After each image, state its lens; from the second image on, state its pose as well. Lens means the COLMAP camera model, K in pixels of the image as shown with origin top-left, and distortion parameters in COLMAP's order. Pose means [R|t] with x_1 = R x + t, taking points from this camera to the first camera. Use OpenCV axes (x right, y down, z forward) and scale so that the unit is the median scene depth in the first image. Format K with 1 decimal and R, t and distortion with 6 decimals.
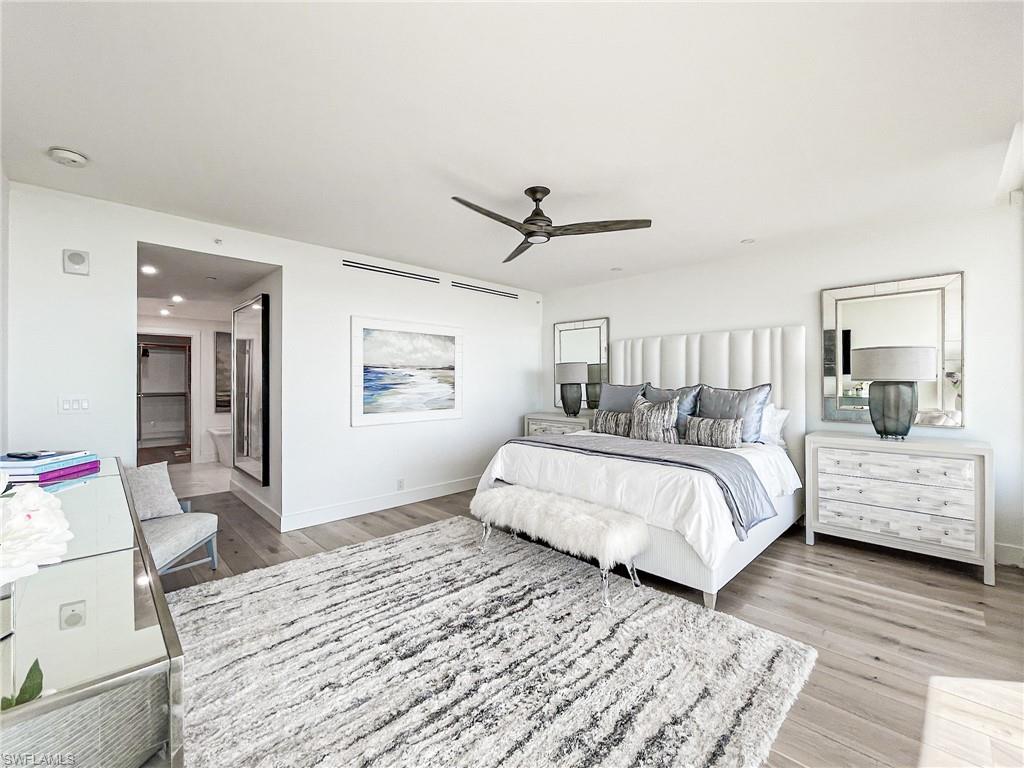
lens RADIAL K [[434.4, 0, 513.0], [0, 434.4, 375.7], [0, 0, 1]] dist [0.000133, -0.000130]
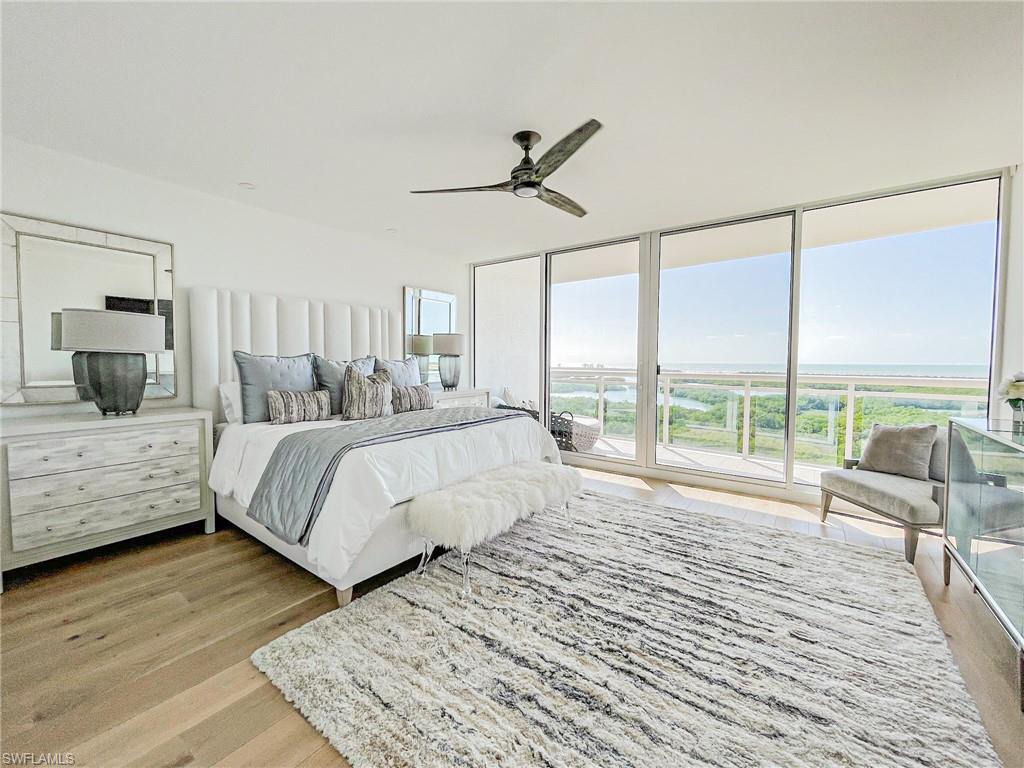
lens RADIAL K [[412.9, 0, 493.2], [0, 412.9, 374.7], [0, 0, 1]] dist [-0.000797, -0.000119]
pose [[-0.150135, -0.032676, 0.988125, -0.753525], [-0.016304, 0.999400, 0.030571, 0.036525], [-0.988531, -0.011520, -0.150577, 1.116196]]
